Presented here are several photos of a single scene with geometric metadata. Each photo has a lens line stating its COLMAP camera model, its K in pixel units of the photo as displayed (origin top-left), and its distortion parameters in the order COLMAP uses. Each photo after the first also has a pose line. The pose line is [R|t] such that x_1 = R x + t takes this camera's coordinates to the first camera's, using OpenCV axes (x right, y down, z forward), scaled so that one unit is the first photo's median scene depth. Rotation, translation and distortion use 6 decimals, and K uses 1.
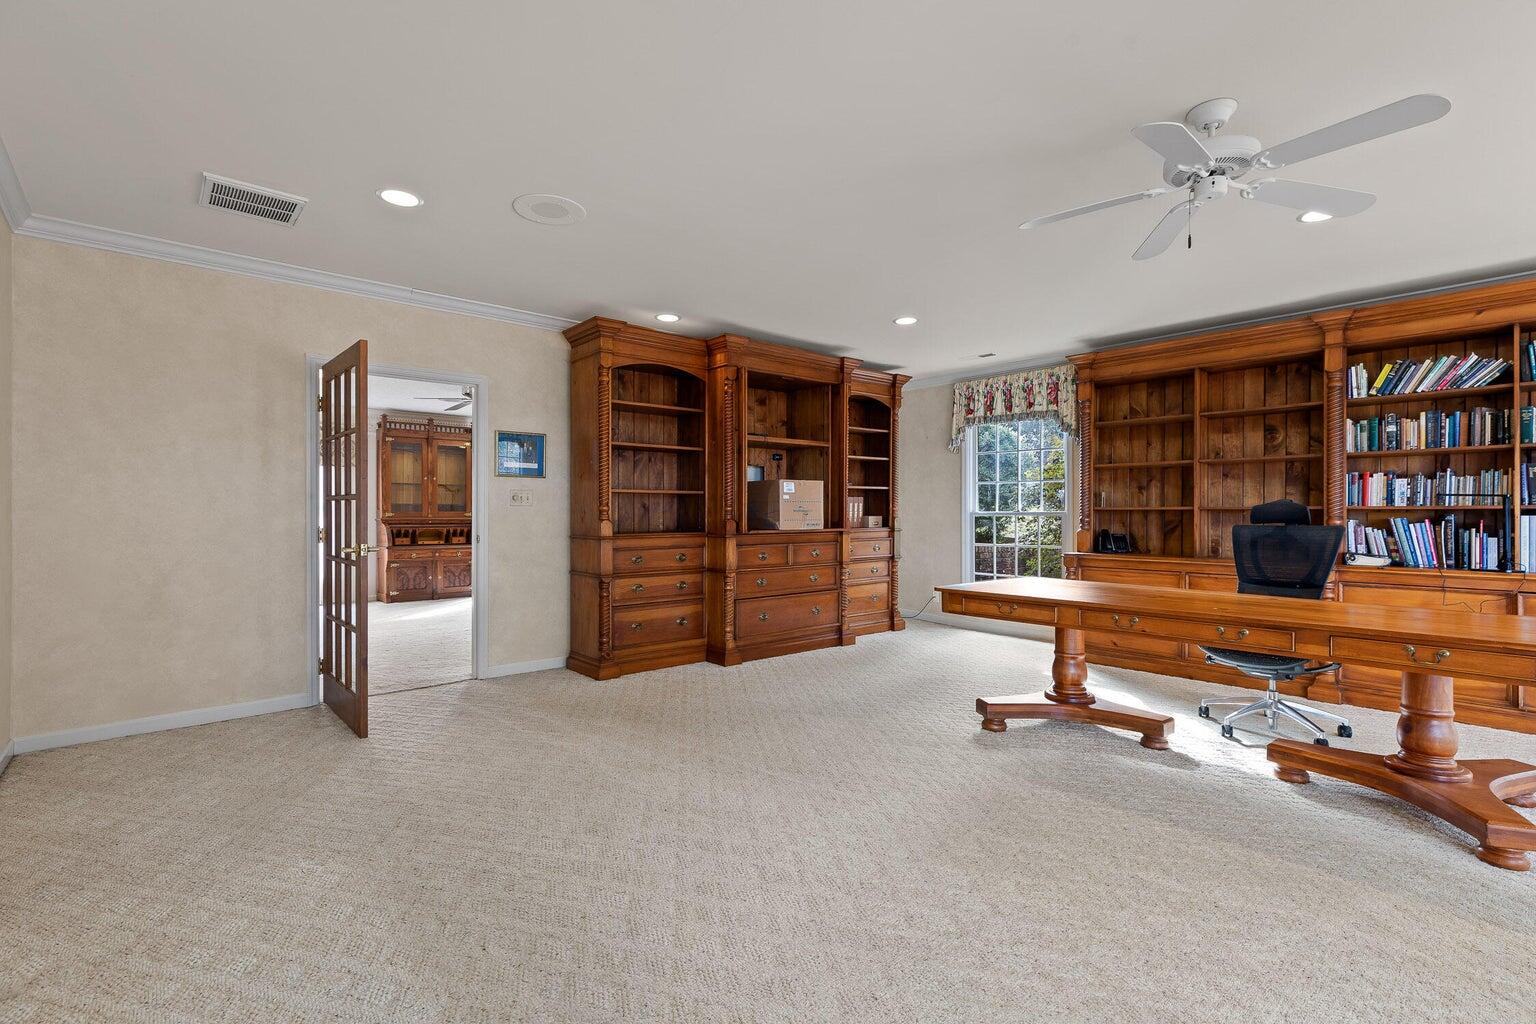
lens RADIAL K [[701.8, 0, 774.2], [0, 701.8, 508.6], [0, 0, 1]] dist [0.003355, -0.001640]
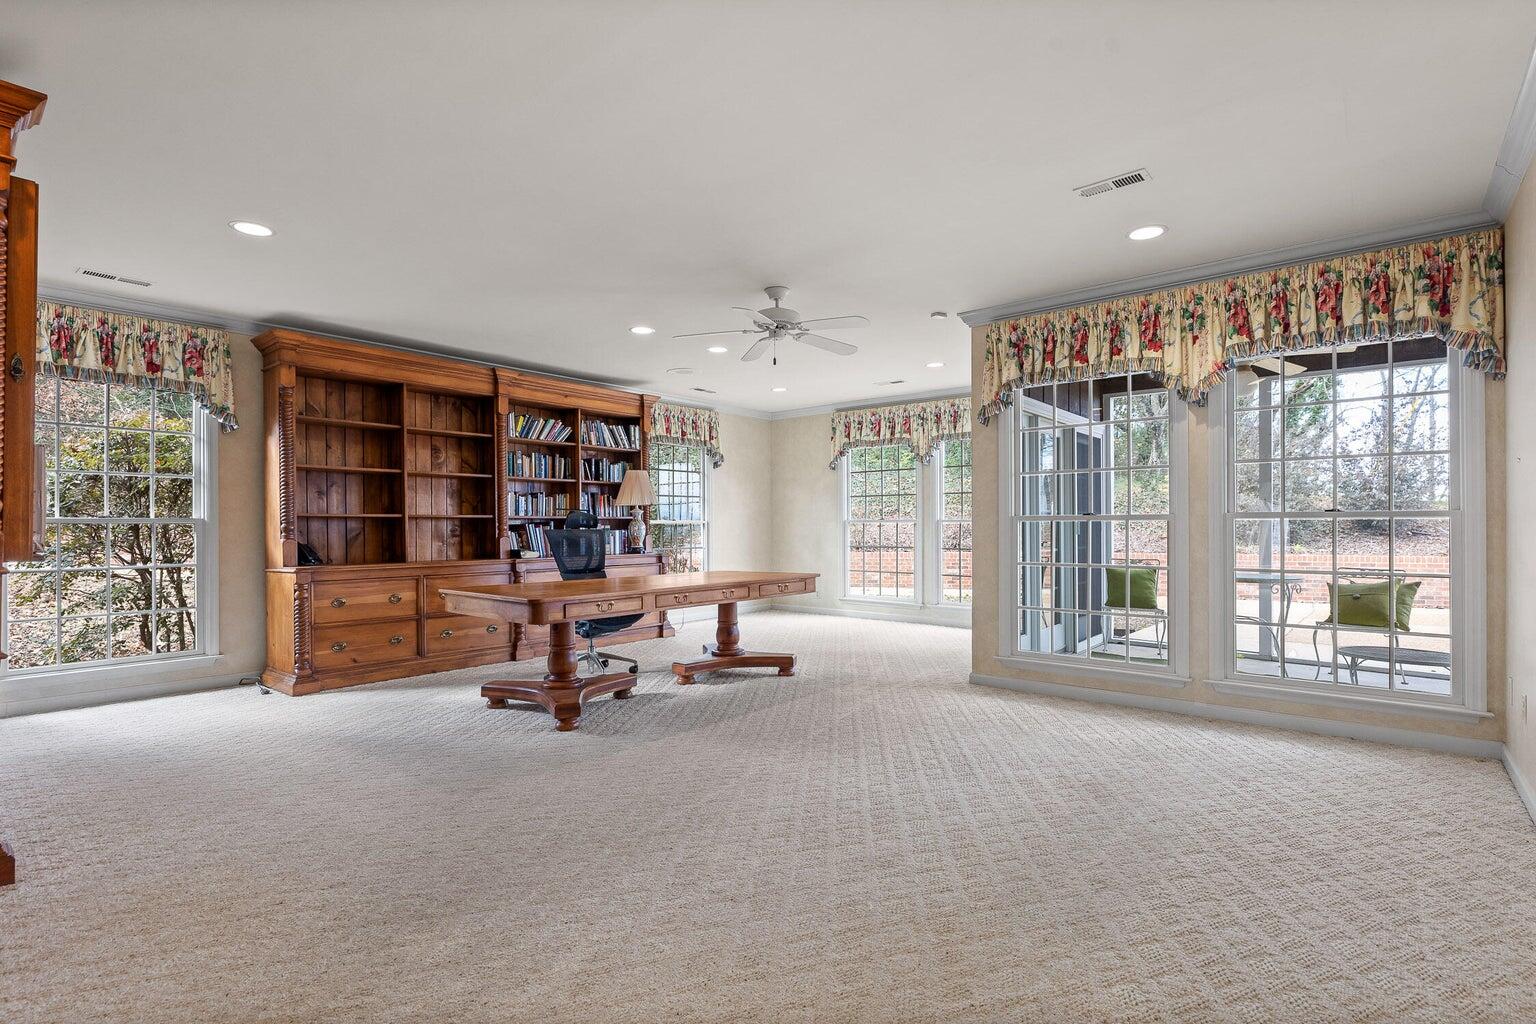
lens RADIAL K [[712.8, 0, 773.6], [0, 712.8, 521.9], [0, 0, 1]] dist [-0.016410, 0.000970]
pose [[-0.140550, 0.000858, 0.990073, -0.597710], [-0.009354, 0.999954, -0.002194, 0.006749], [-0.990029, -0.009570, -0.140535, 0.664340]]
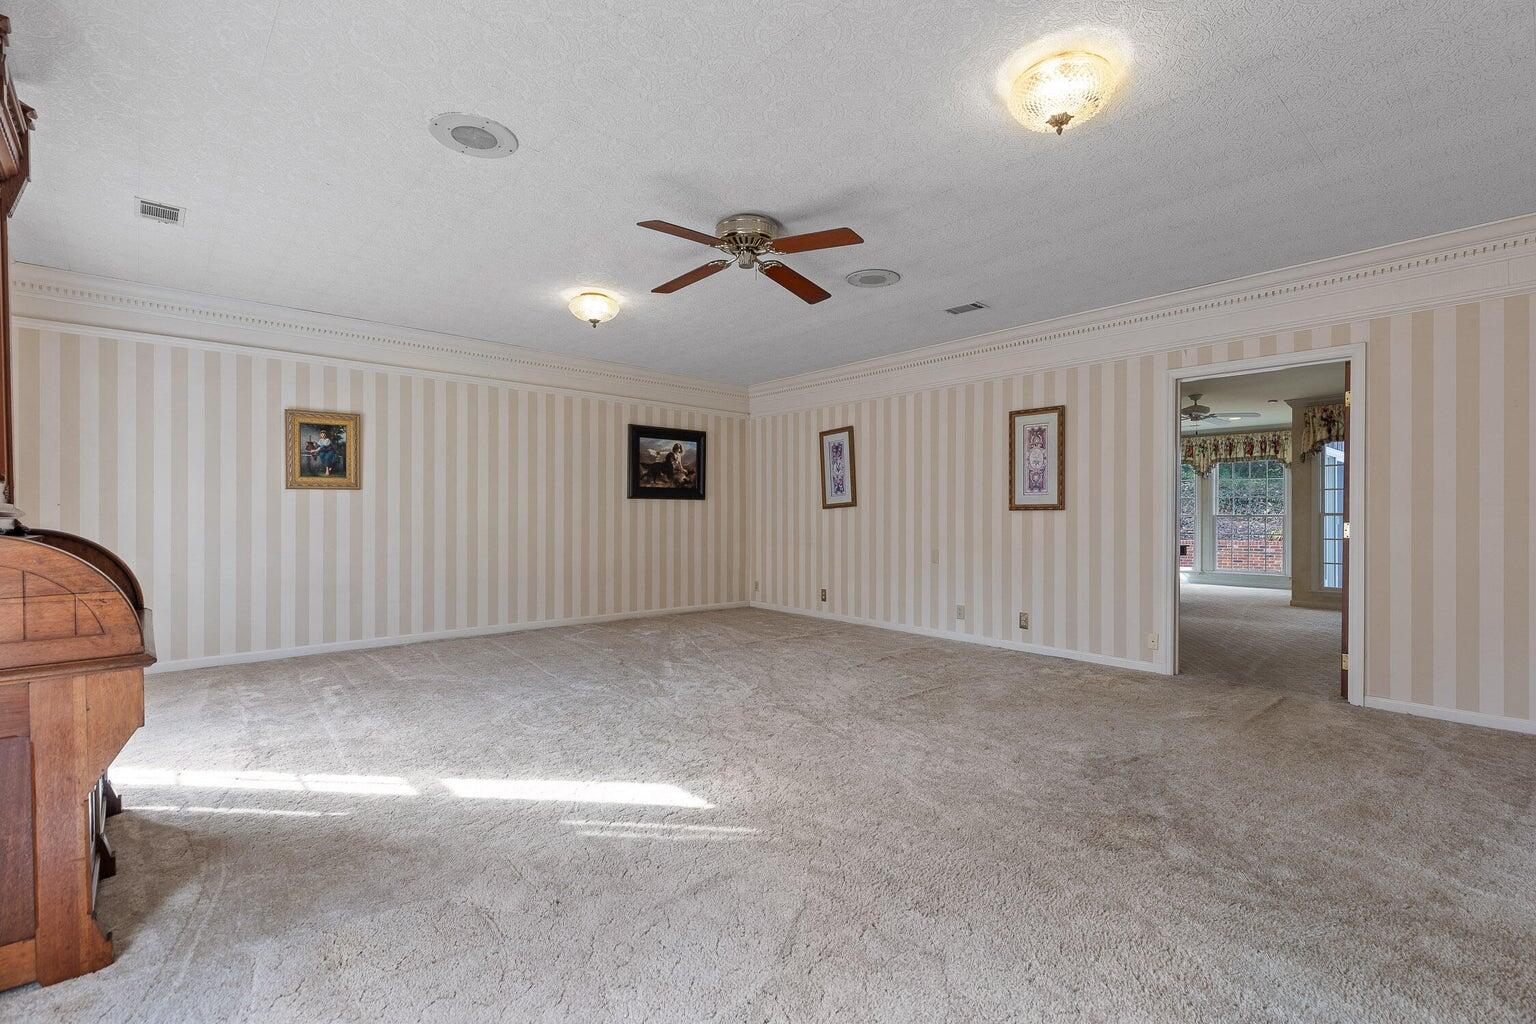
lens RADIAL K [[701.8, 0, 773.7], [0, 701.8, 522.6], [0, 0, 1]] dist [0.003355, -0.001640]
pose [[-0.015326, -0.005489, 0.999867, -1.392767], [-0.009241, 0.999943, 0.005348, 0.020957], [-0.999840, -0.009157, -0.015375, 1.573522]]
